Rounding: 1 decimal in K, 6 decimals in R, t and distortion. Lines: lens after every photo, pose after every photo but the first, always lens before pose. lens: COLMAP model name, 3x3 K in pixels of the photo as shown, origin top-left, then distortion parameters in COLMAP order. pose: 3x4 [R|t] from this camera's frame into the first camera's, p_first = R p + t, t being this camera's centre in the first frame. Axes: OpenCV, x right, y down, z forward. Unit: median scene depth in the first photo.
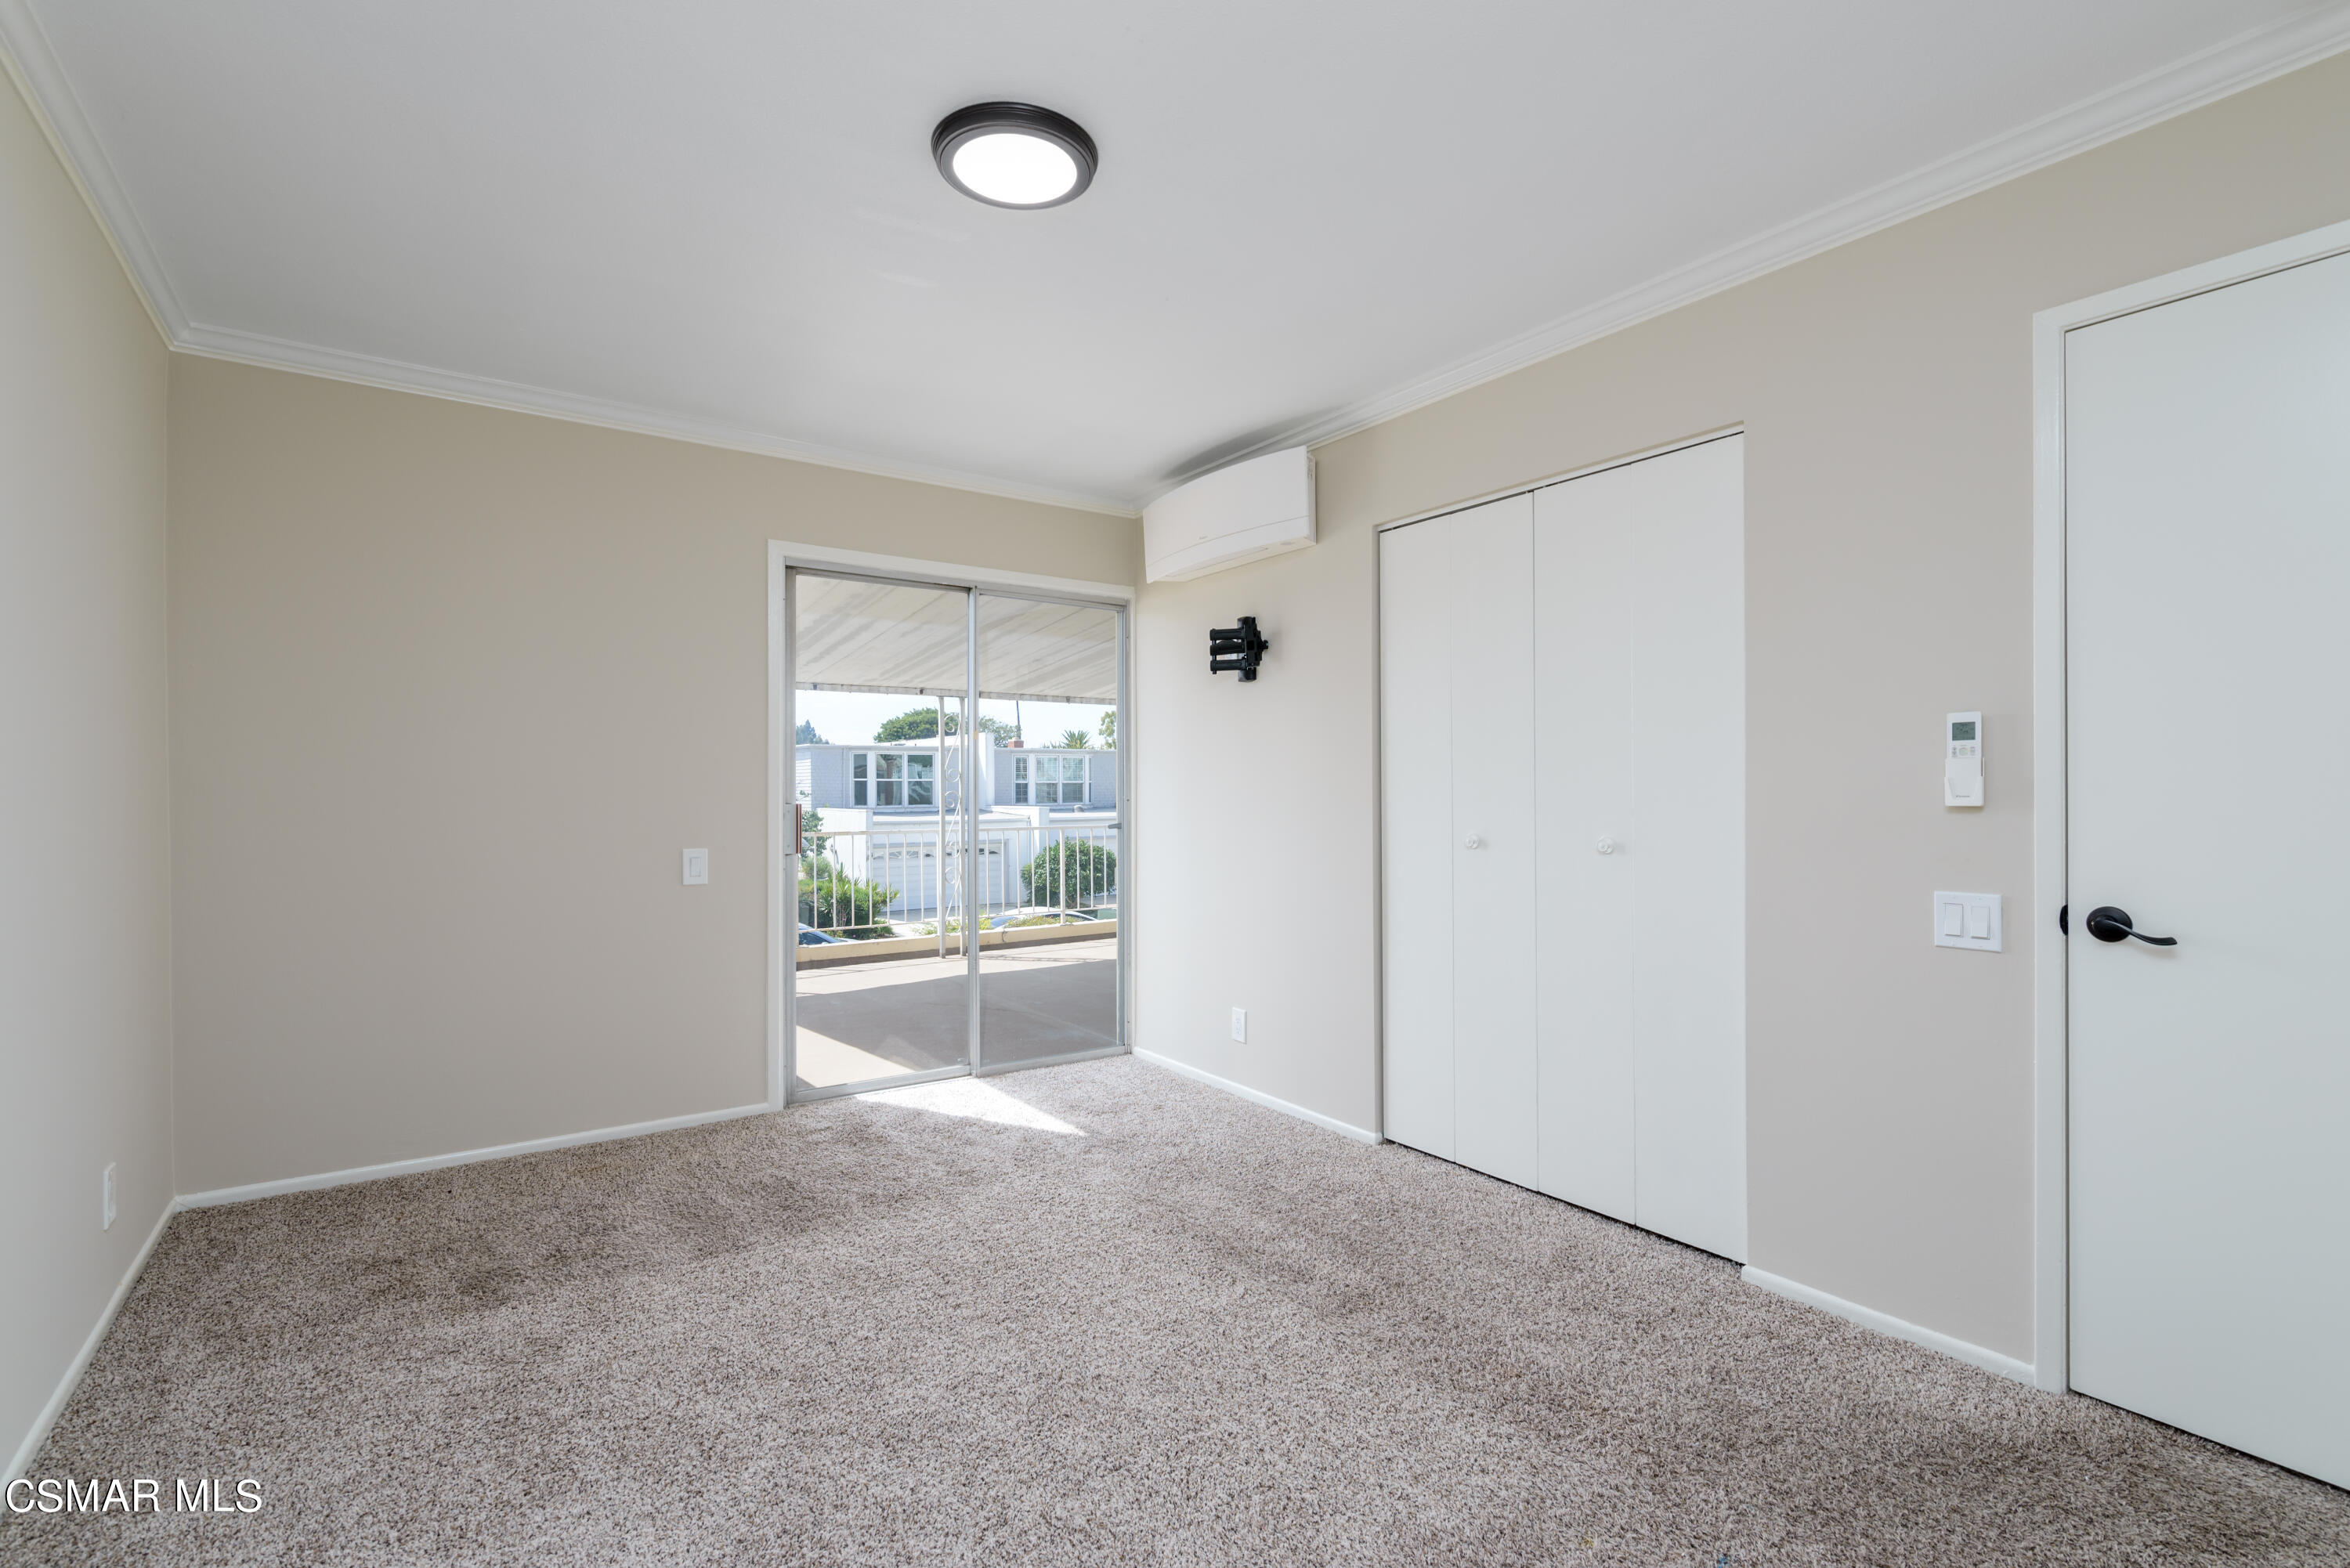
lens RADIAL K [[1079.5, 0, 1196.1], [0, 1079.5, 779.7], [0, 0, 1]] dist [-0.018425, -0.001454]
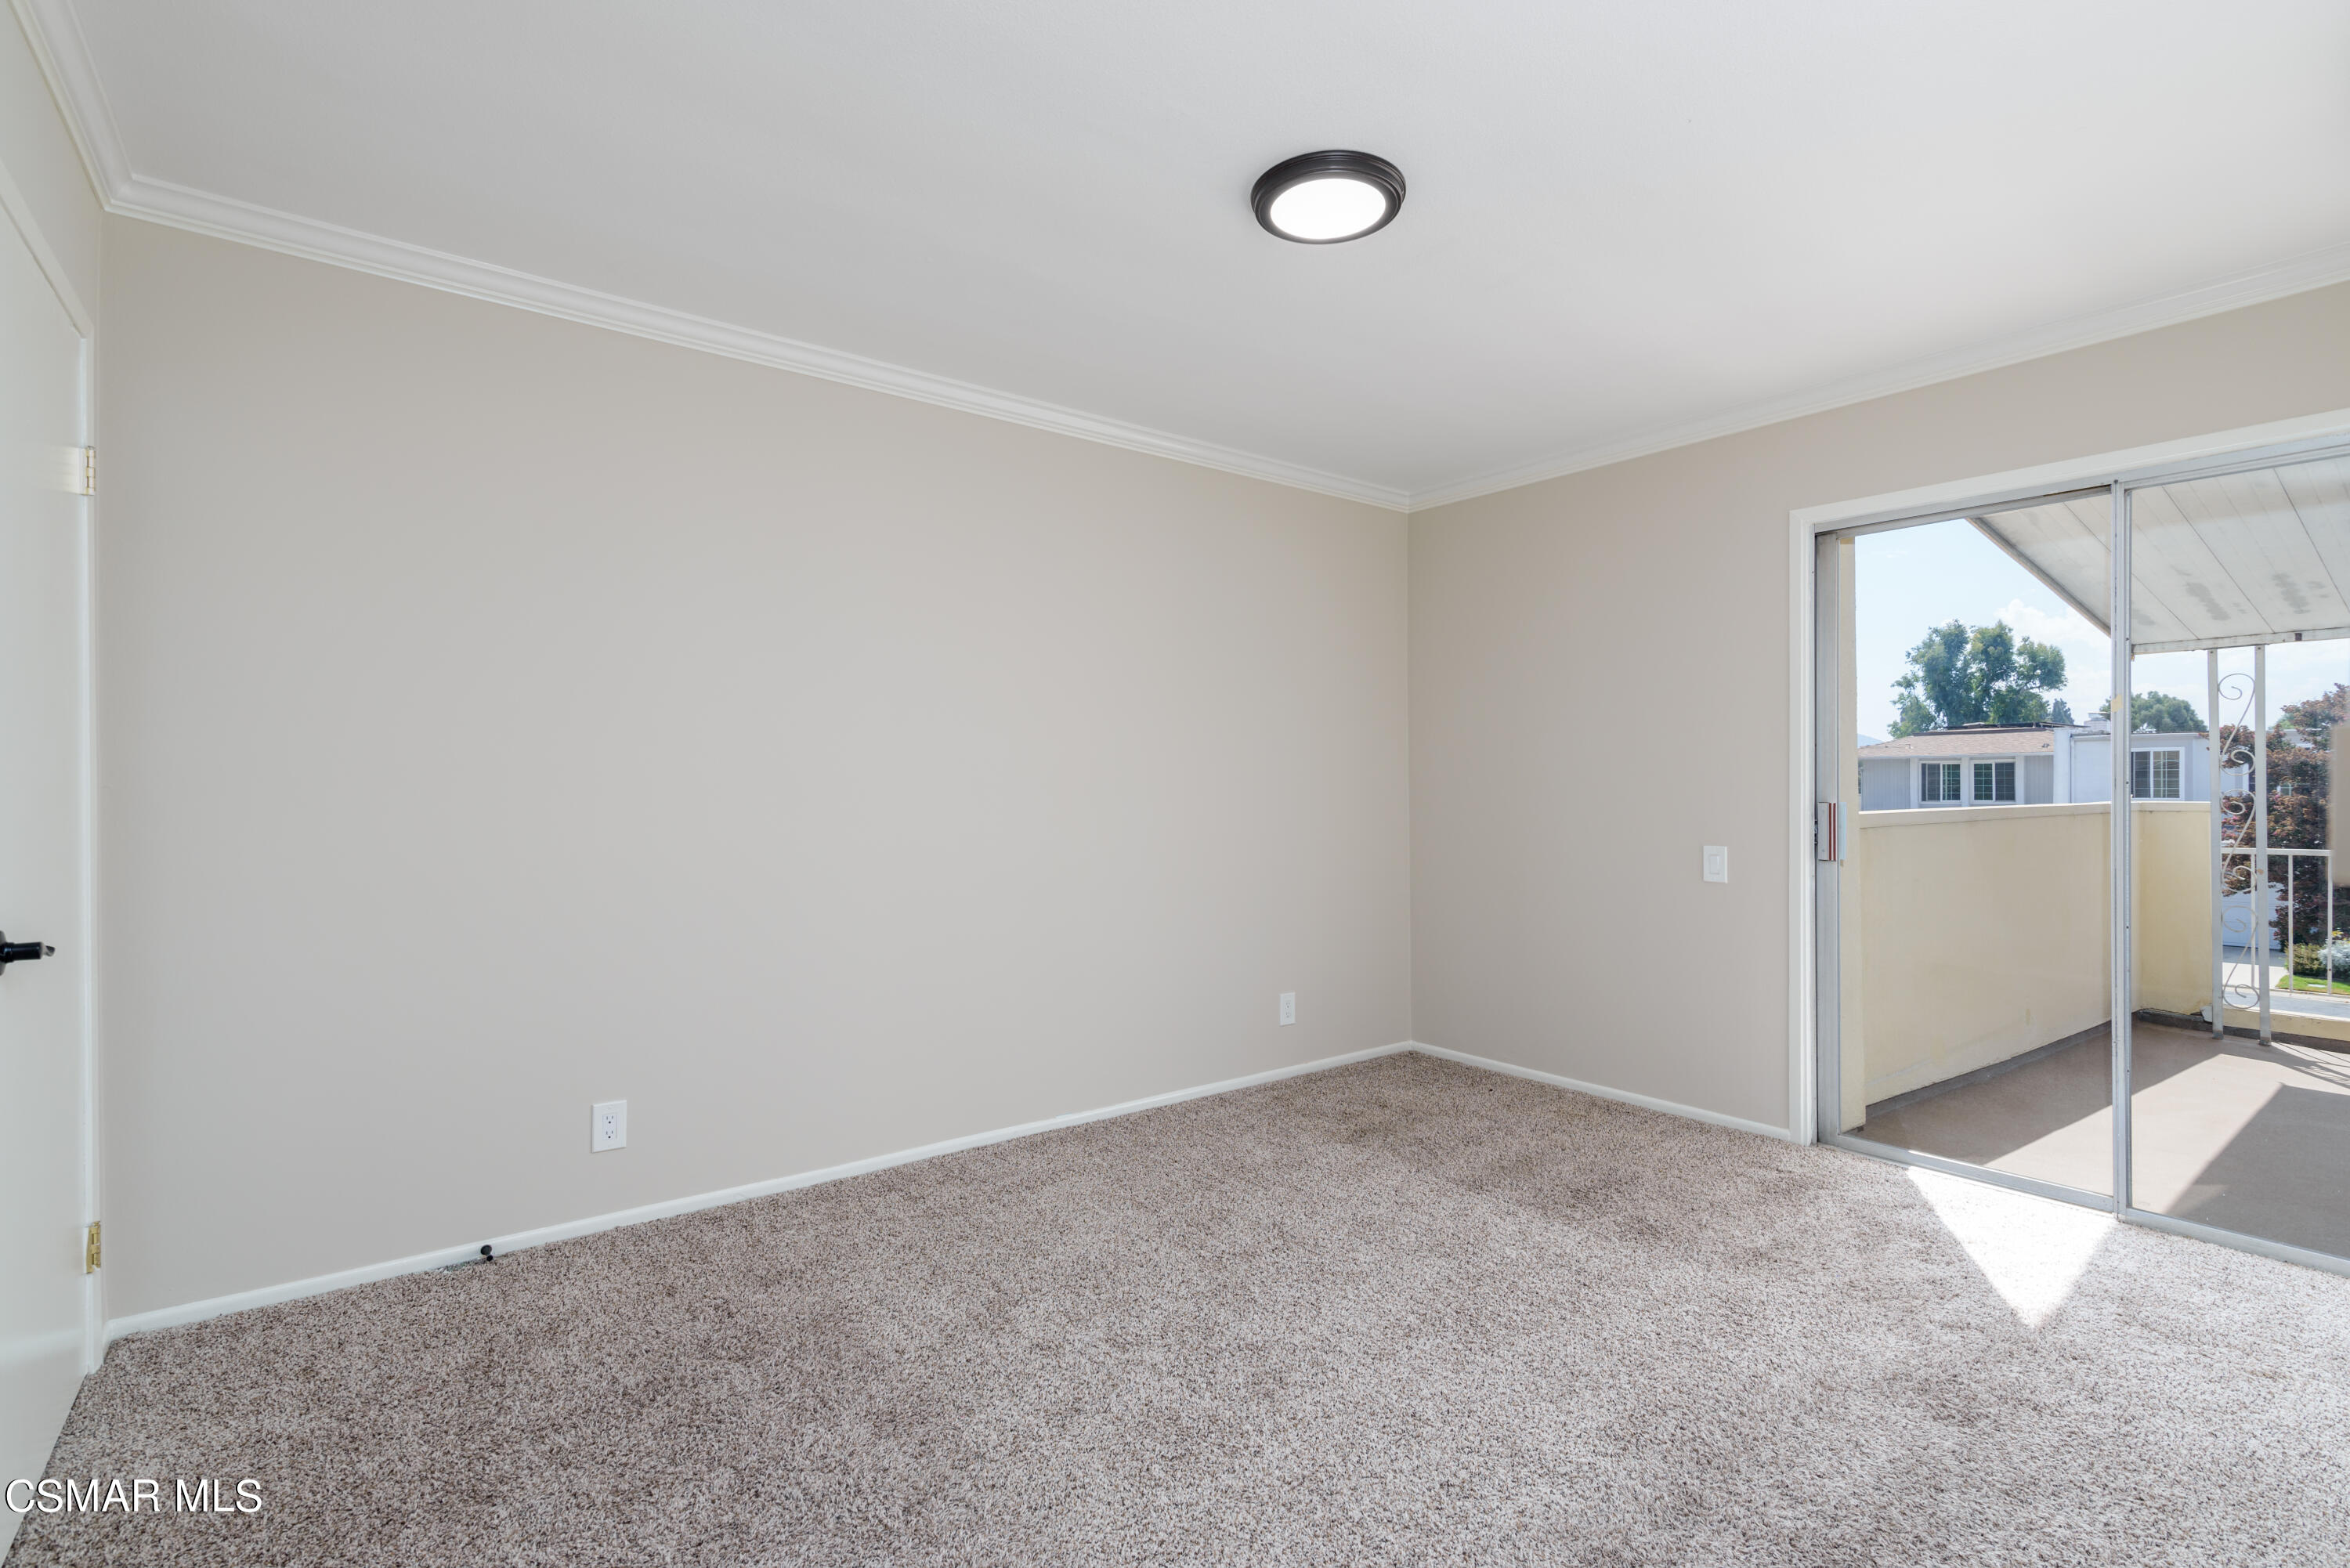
lens RADIAL K [[1079.5, 0, 1134.7], [0, 1079.5, 781.8], [0, 0, 1]] dist [-0.018425, -0.001454]
pose [[0.029006, 0.006948, -0.999555, 0.529483], [0.008898, 0.999934, 0.007209, -0.007514], [0.999540, -0.009103, 0.028942, 0.450750]]
